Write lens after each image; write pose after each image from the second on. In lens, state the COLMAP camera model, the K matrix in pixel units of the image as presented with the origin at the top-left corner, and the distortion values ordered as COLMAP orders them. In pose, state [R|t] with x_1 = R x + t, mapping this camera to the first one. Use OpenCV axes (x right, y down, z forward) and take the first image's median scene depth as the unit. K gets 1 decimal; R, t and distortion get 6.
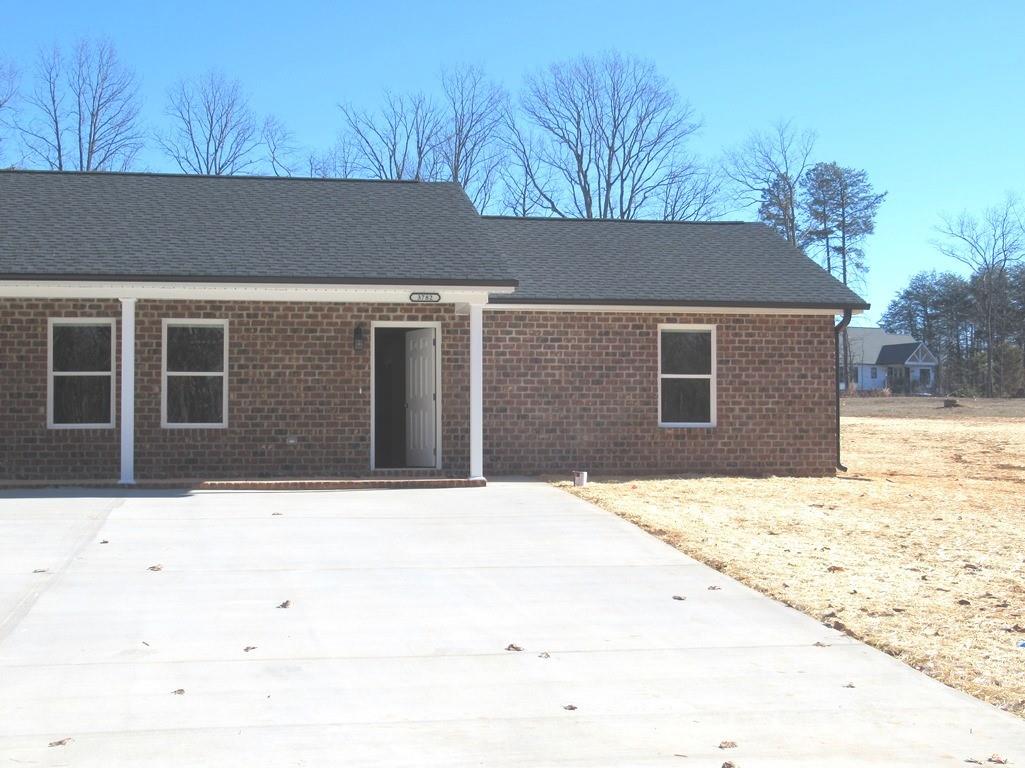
lens RADIAL K [[1415.9, 0, 512.5], [0, 1415.9, 387.5], [0, 0, 1]] dist [-0.013835, 0.000000]
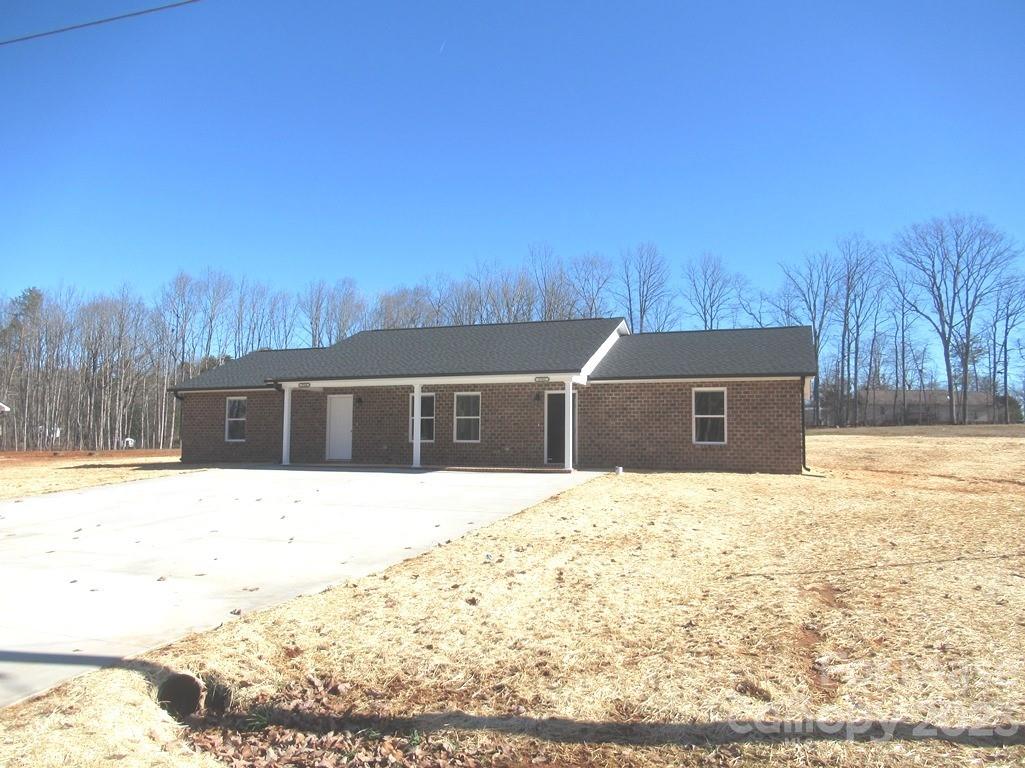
lens RADIAL K [[772.1, 0, 513.1], [0, 772.1, 380.9], [0, 0, 1]] dist [-0.013489, 0.005721]
pose [[0.861937, -0.032494, -0.505973, 0.407784], [0.005193, 0.998458, -0.055275, 0.000169], [0.506989, 0.045016, 0.860776, 0.017485]]
